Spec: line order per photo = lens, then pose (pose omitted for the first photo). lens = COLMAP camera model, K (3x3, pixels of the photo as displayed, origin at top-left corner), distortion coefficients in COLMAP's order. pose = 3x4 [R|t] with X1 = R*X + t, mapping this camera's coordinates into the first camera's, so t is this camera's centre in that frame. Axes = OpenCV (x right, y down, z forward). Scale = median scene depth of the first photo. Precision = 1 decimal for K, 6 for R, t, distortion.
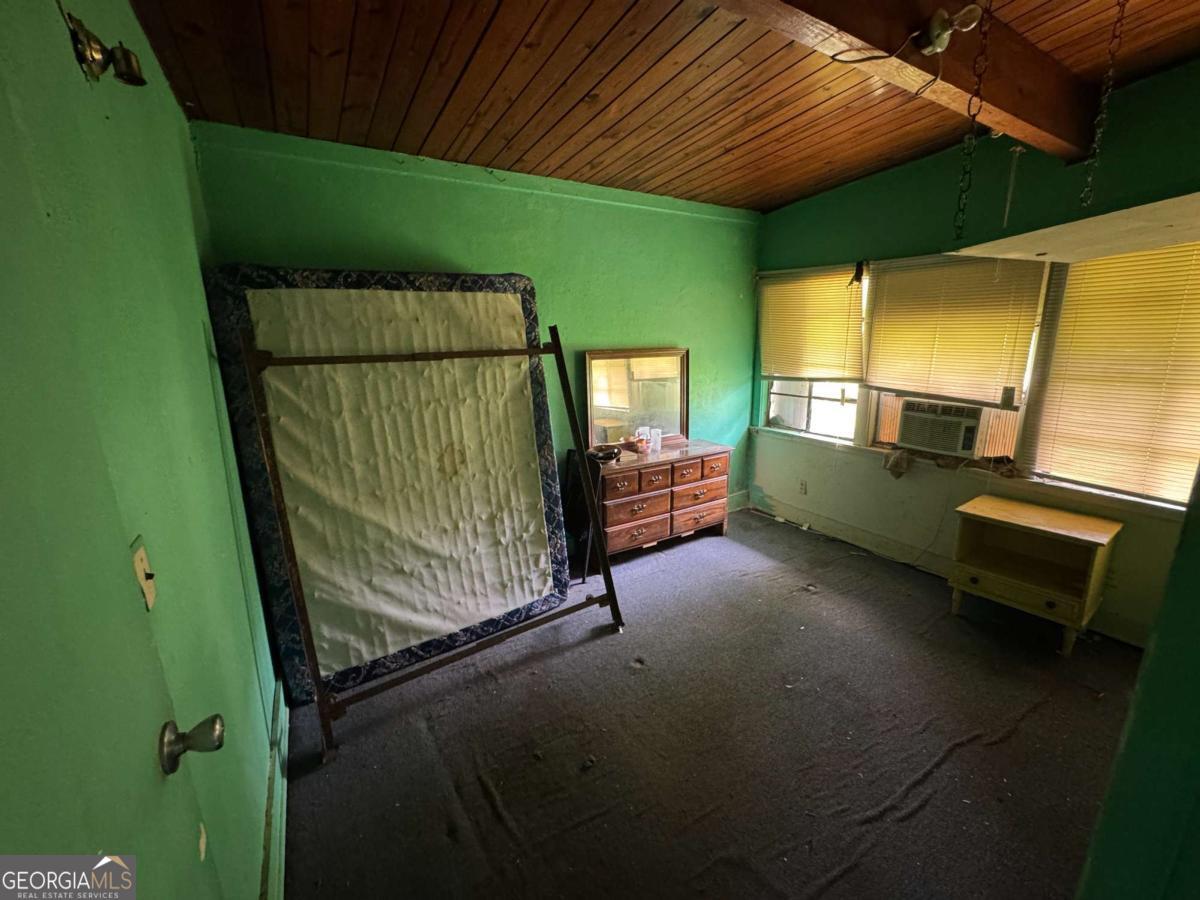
lens RADIAL K [[478.4, 0, 600.0], [0, 478.4, 450.0], [0, 0, 1]] dist [-0.000833, -0.000256]
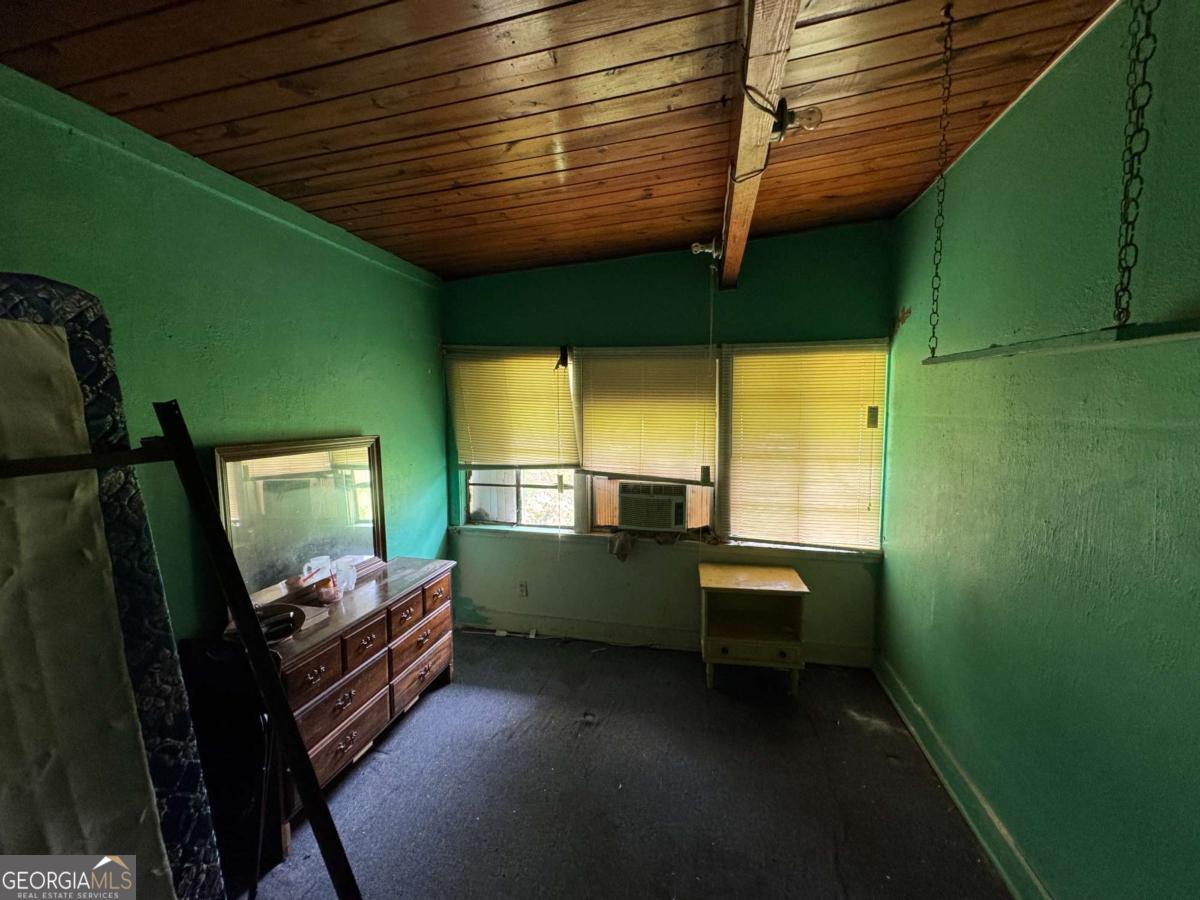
lens RADIAL K [[478.4, 0, 600.0], [0, 478.4, 450.0], [0, 0, 1]] dist [-0.000833, -0.000256]
pose [[0.697011, -0.041601, 0.715853, -0.112480], [0.153423, 0.983849, -0.092209, -0.083673], [-0.700455, 0.174098, 0.692136, 0.306911]]
